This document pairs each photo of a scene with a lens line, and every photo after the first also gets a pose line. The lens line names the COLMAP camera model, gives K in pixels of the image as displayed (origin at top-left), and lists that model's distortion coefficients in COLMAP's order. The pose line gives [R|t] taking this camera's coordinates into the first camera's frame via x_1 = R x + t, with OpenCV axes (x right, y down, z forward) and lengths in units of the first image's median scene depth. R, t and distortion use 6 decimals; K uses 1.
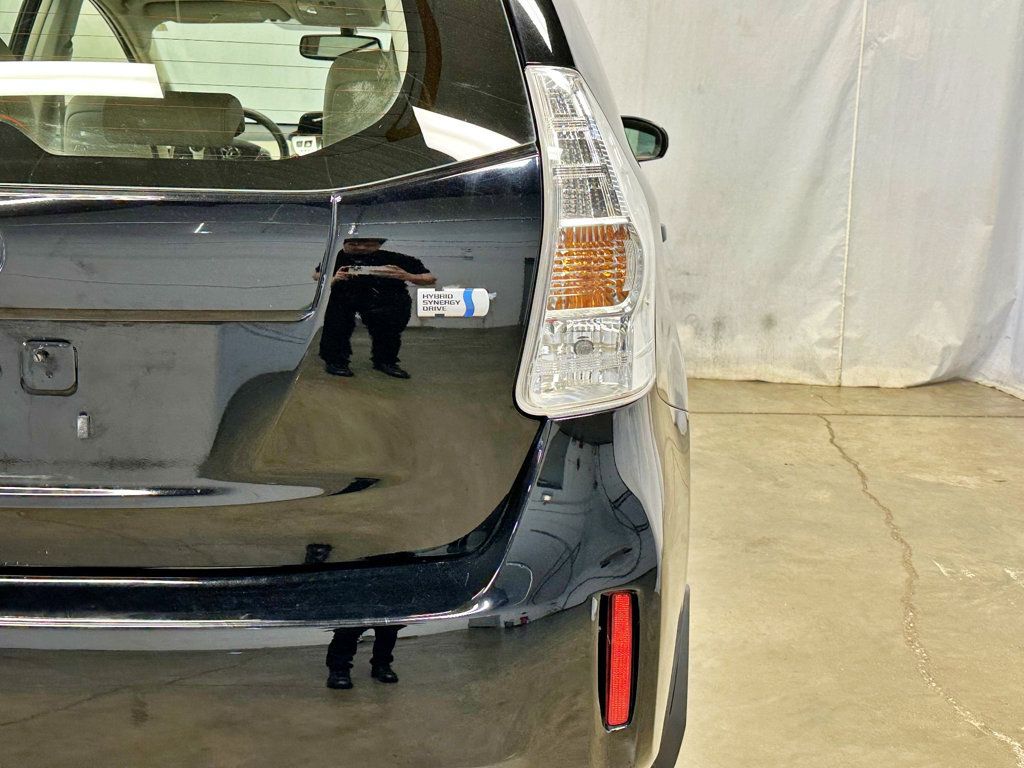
lens RADIAL K [[1339.5, 0, 512.0], [0, 1339.5, 384.0], [0, 0, 1]] dist [0.271722, -0.610900]
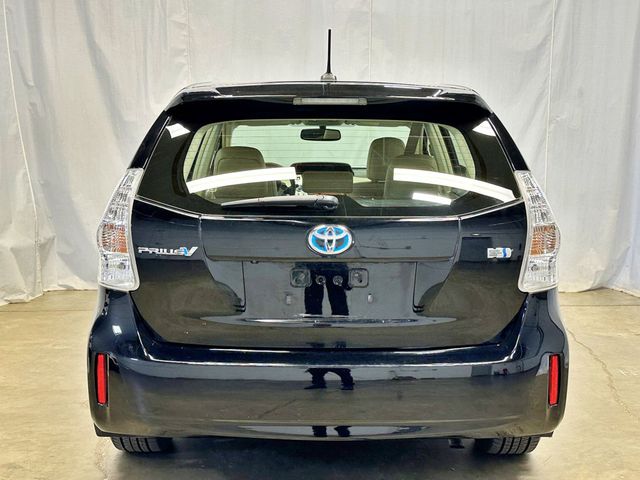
lens RADIAL K [[837.2, 0, 320.0], [0, 837.2, 240.0], [0, 0, 1]] dist [0.271722, -0.610900]
pose [[0.998871, -0.017720, 0.044067, -0.222708], [0.020906, 0.997119, -0.072919, 0.015901], [-0.042648, 0.073758, 0.996364, -0.353855]]
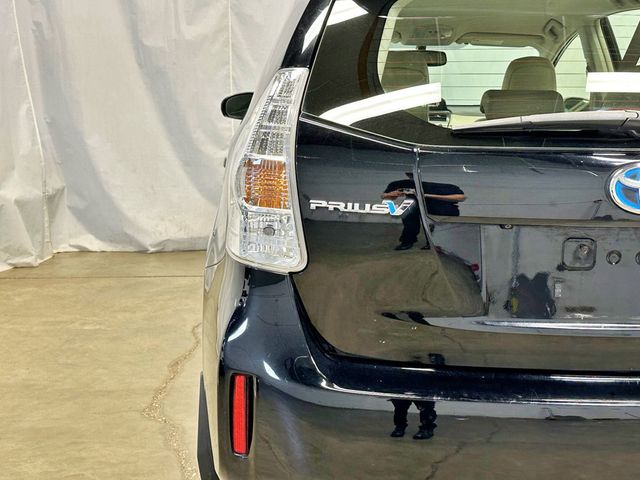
lens RADIAL K [[837.2, 0, 320.0], [0, 837.2, 240.0], [0, 0, 1]] dist [0.271722, -0.610900]
pose [[0.997094, -0.012888, 0.075085, -0.388449], [0.014491, 0.999678, -0.020849, -0.006624], [-0.074792, 0.021876, 0.996959, -0.019572]]
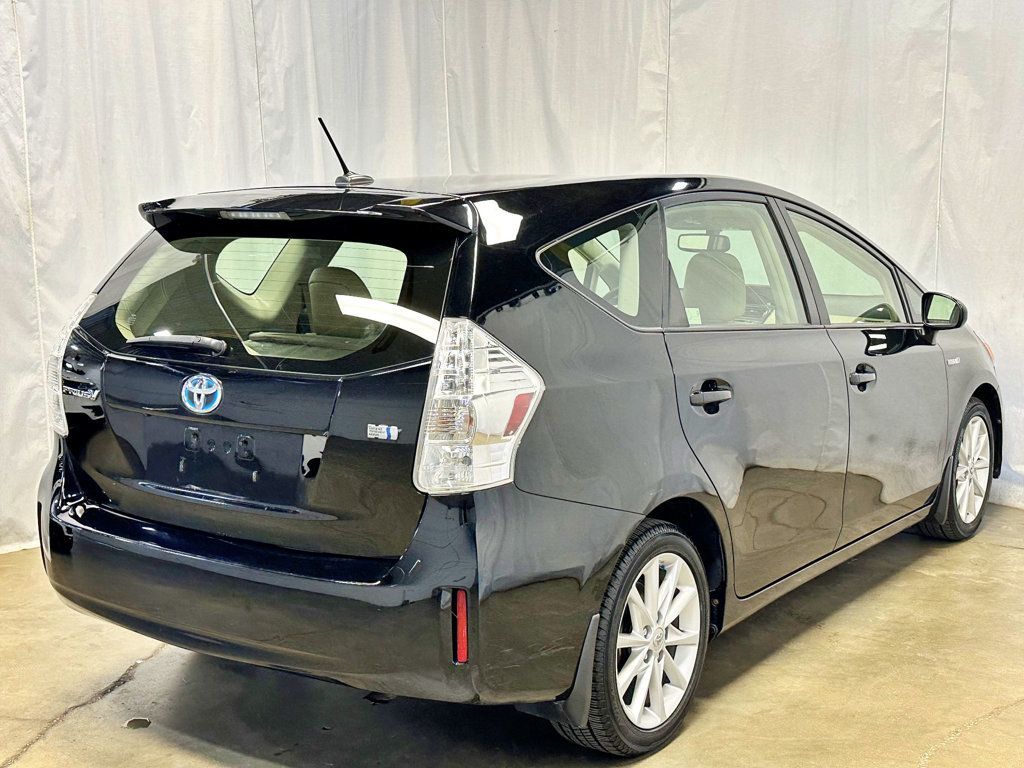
lens RADIAL K [[1339.5, 0, 512.0], [0, 1339.5, 384.0], [0, 0, 1]] dist [0.271722, -0.610900]
pose [[0.834940, 0.059480, -0.547118, 0.545807], [-0.101583, 0.993717, -0.046991, -0.024964], [0.540885, 0.094812, 0.835736, -0.276416]]
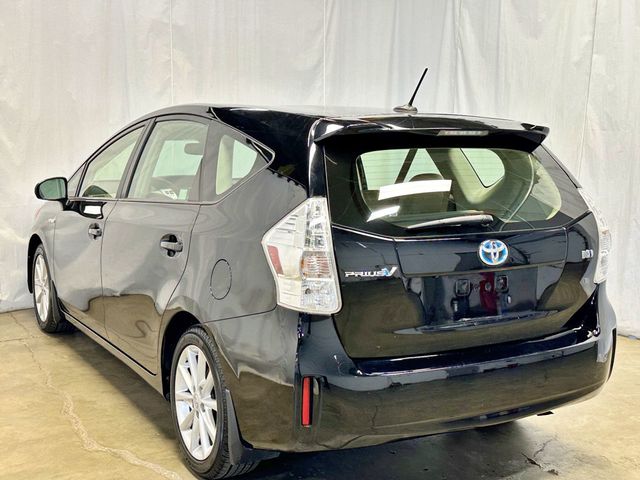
lens RADIAL K [[837.2, 0, 320.0], [0, 837.2, 240.0], [0, 0, 1]] dist [0.271722, -0.610900]
pose [[0.837318, -0.079049, 0.540971, -0.833372], [0.114306, 0.992935, -0.031833, -0.046890], [-0.534633, 0.088490, 0.840439, -0.249898]]
